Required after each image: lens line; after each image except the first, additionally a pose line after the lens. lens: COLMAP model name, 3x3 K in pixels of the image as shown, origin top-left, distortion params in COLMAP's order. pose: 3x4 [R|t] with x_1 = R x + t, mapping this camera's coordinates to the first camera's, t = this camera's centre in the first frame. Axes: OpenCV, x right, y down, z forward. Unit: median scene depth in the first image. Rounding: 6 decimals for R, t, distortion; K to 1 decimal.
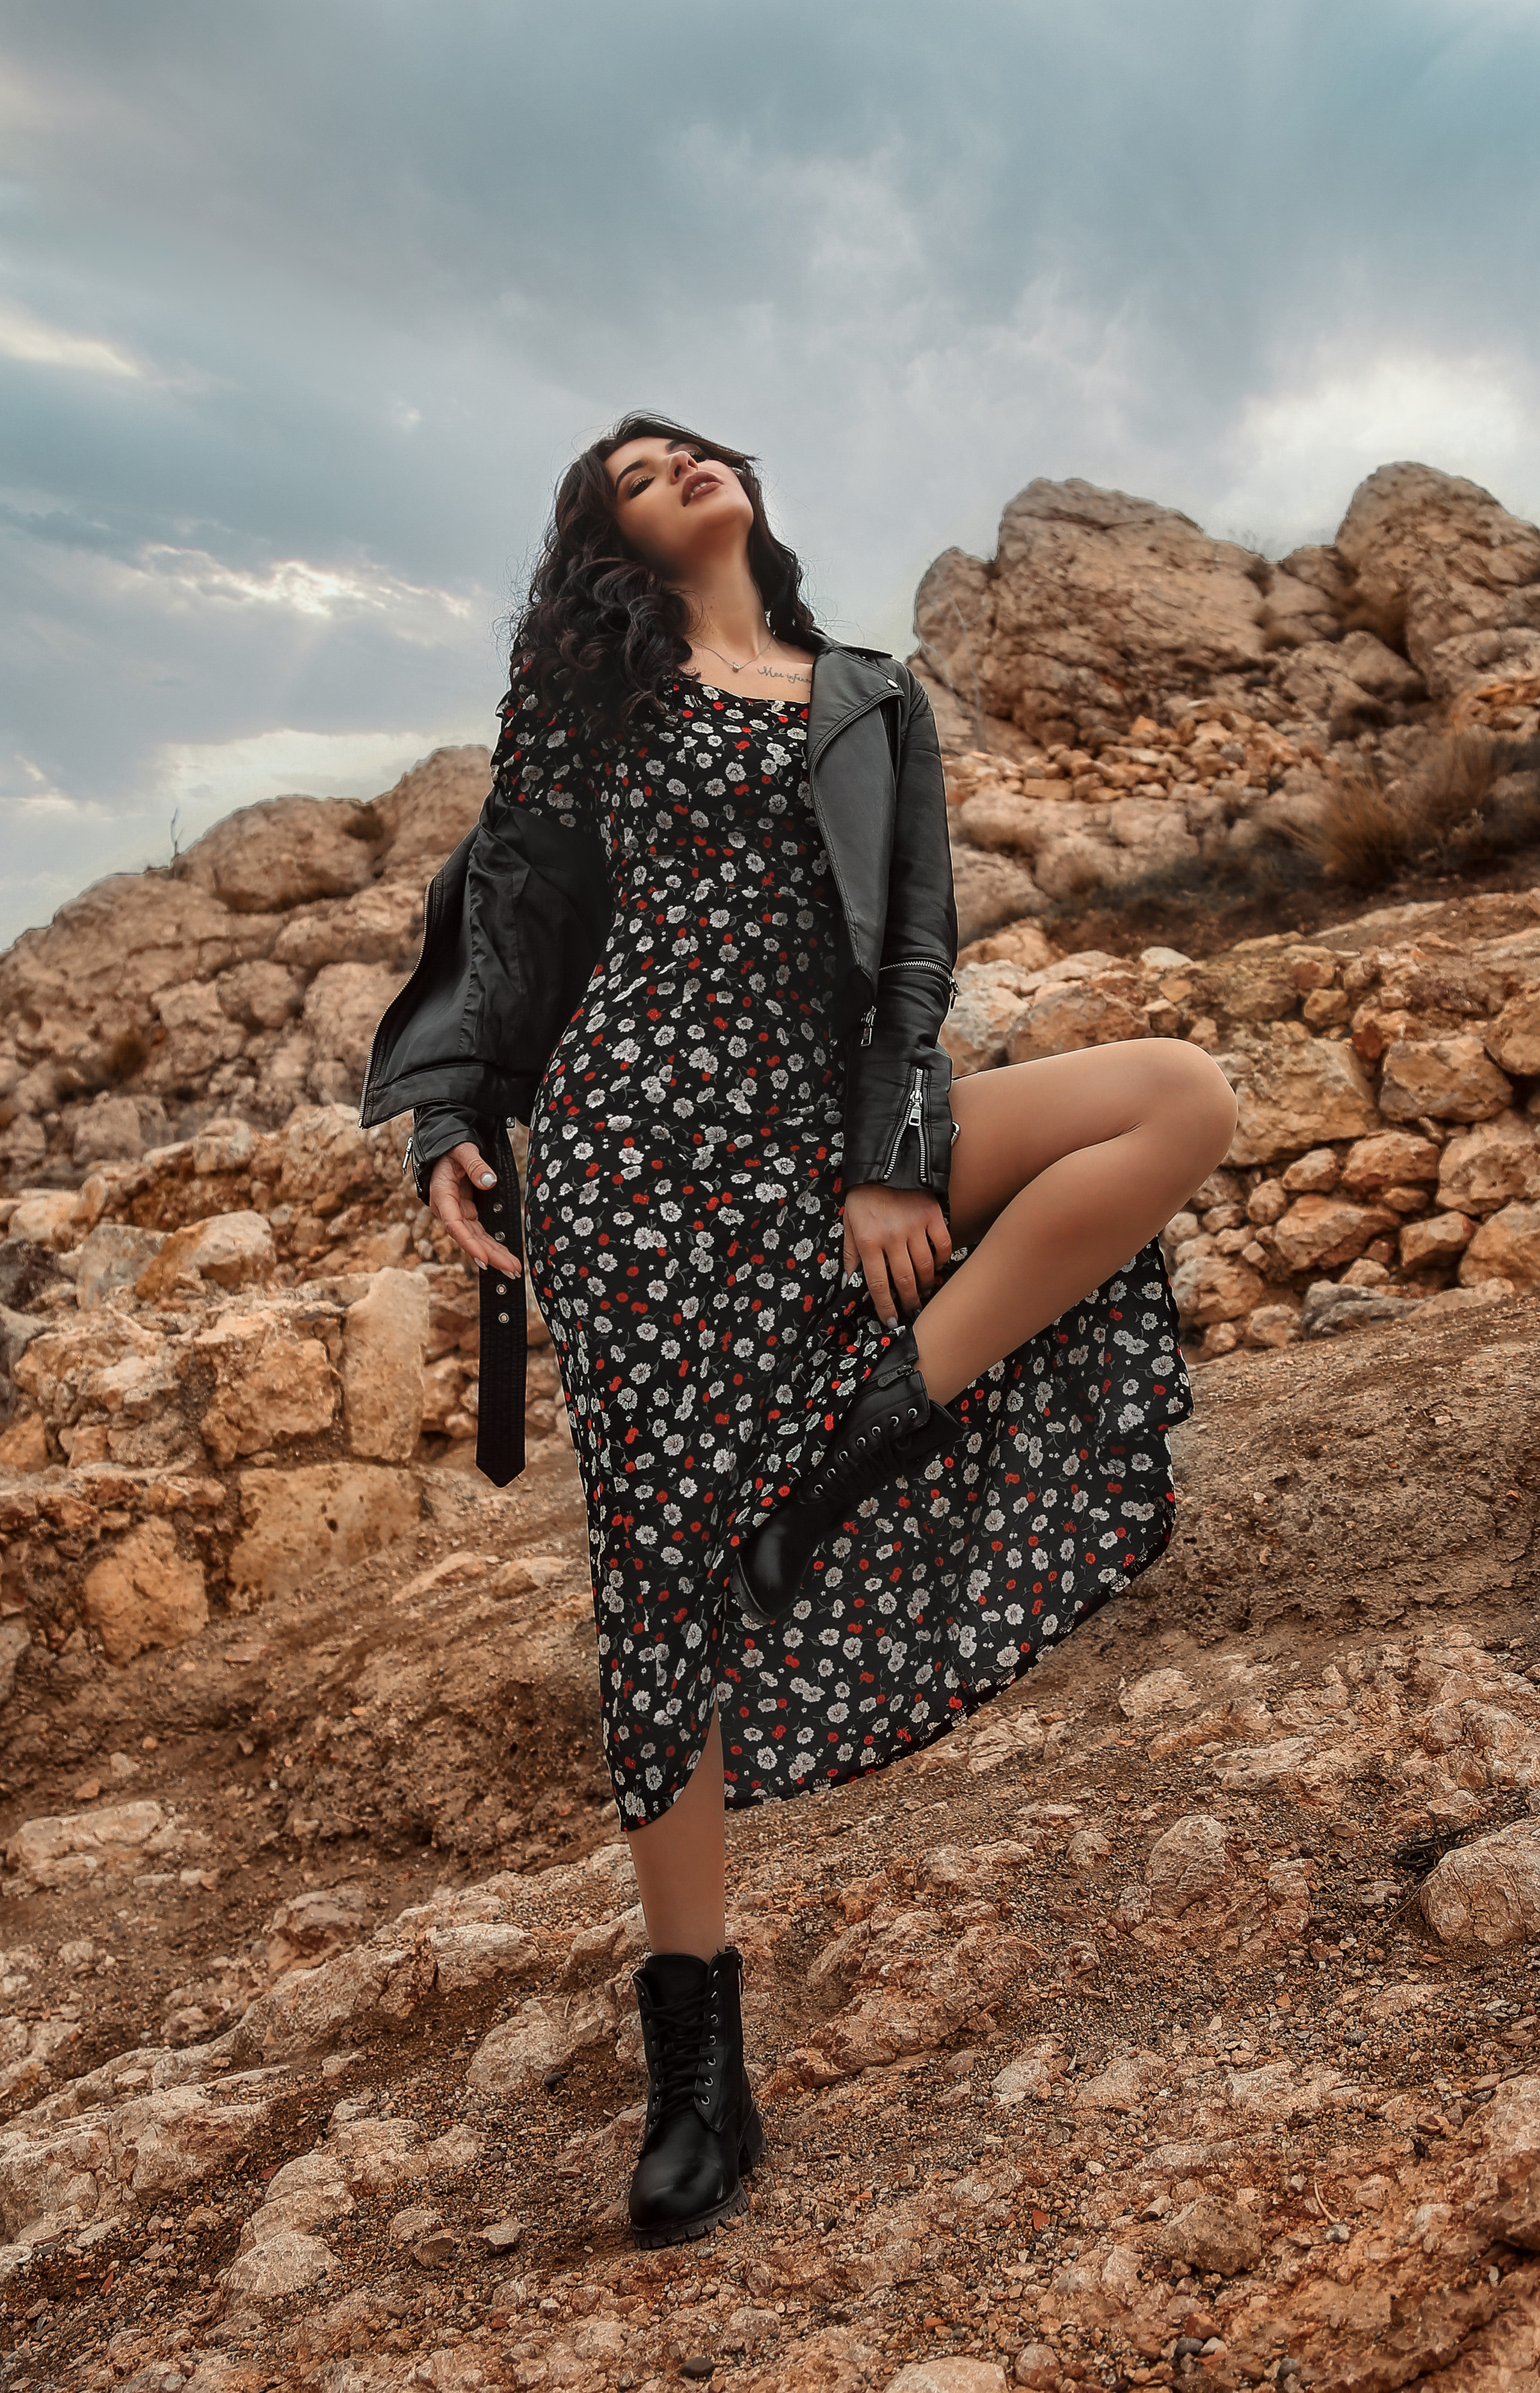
lens RADIAL K [[2611.0, 0, 769.7], [0, 2611.0, 1196.0], [0, 0, 1]] dist [0.011379, 0.000000]
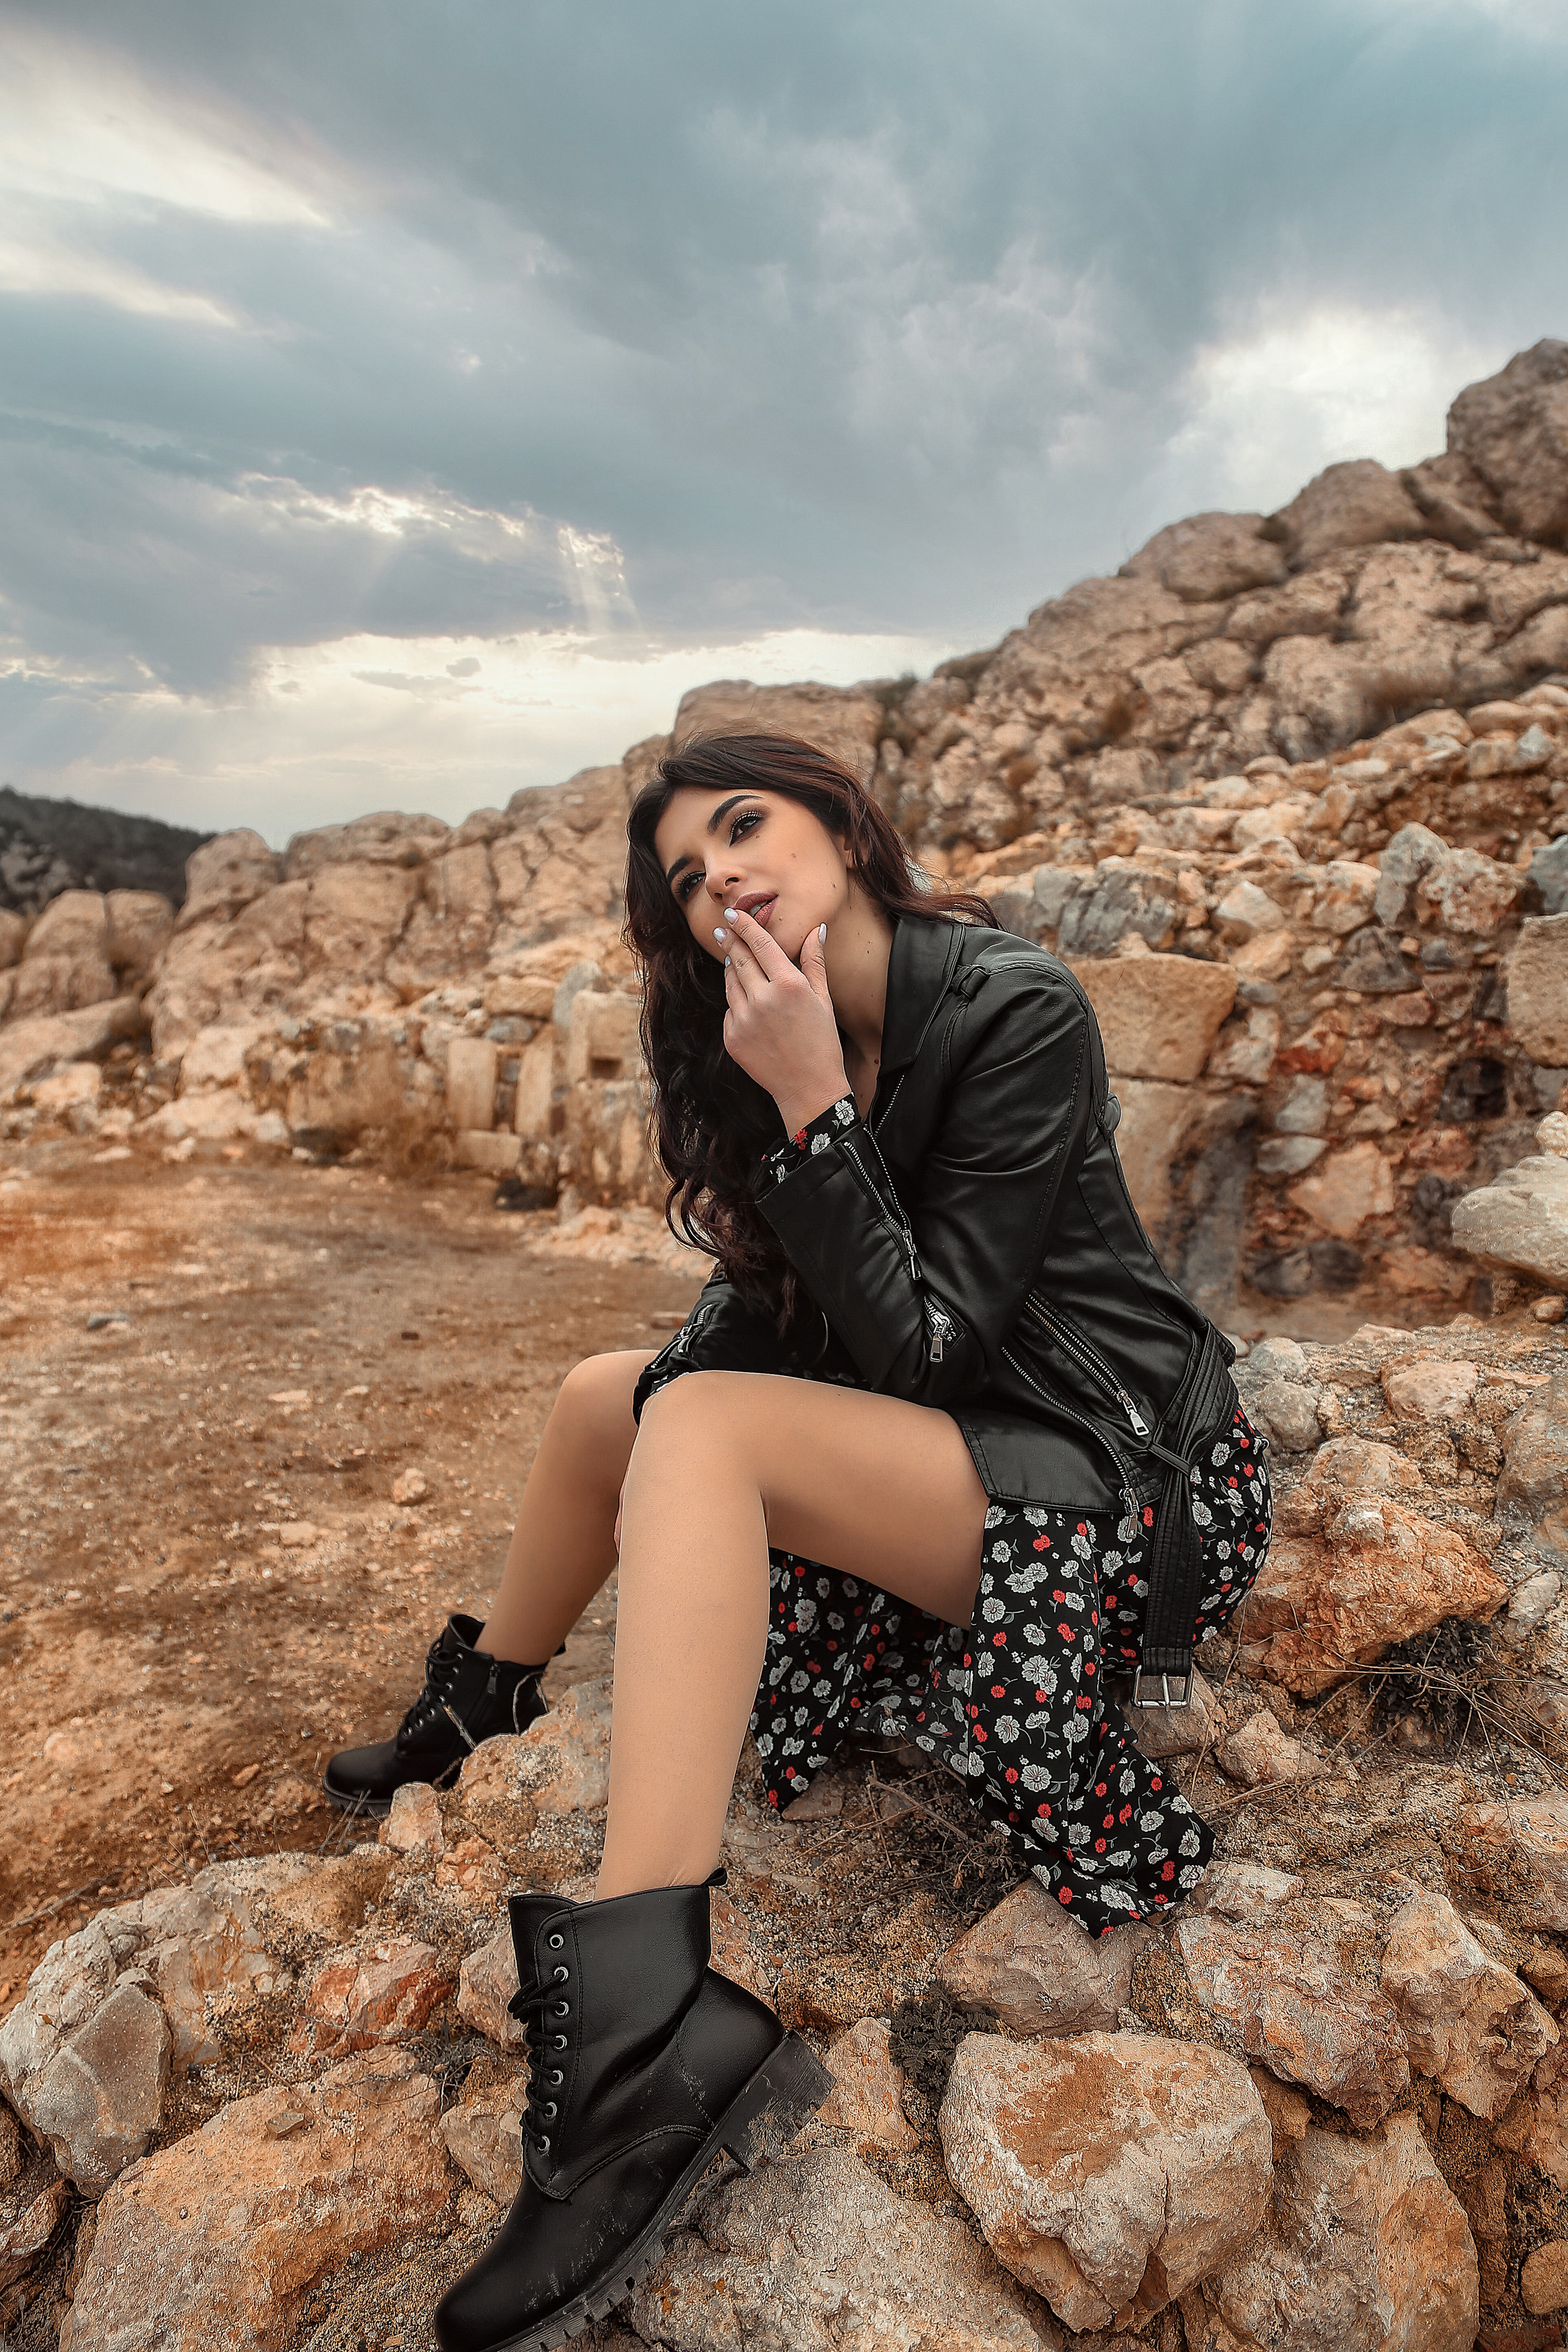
lens RADIAL K [[1593.3, 0, 785.1], [0, 1593.3, 1177.9], [0, 0, 1]] dist [-0.008296, -0.002006]
pose [[0.962042, 0.045727, -0.269045, -0.180691], [0.008058, 0.980673, 0.195489, 0.013002], [0.272784, -0.190237, 0.943079, 0.176555]]
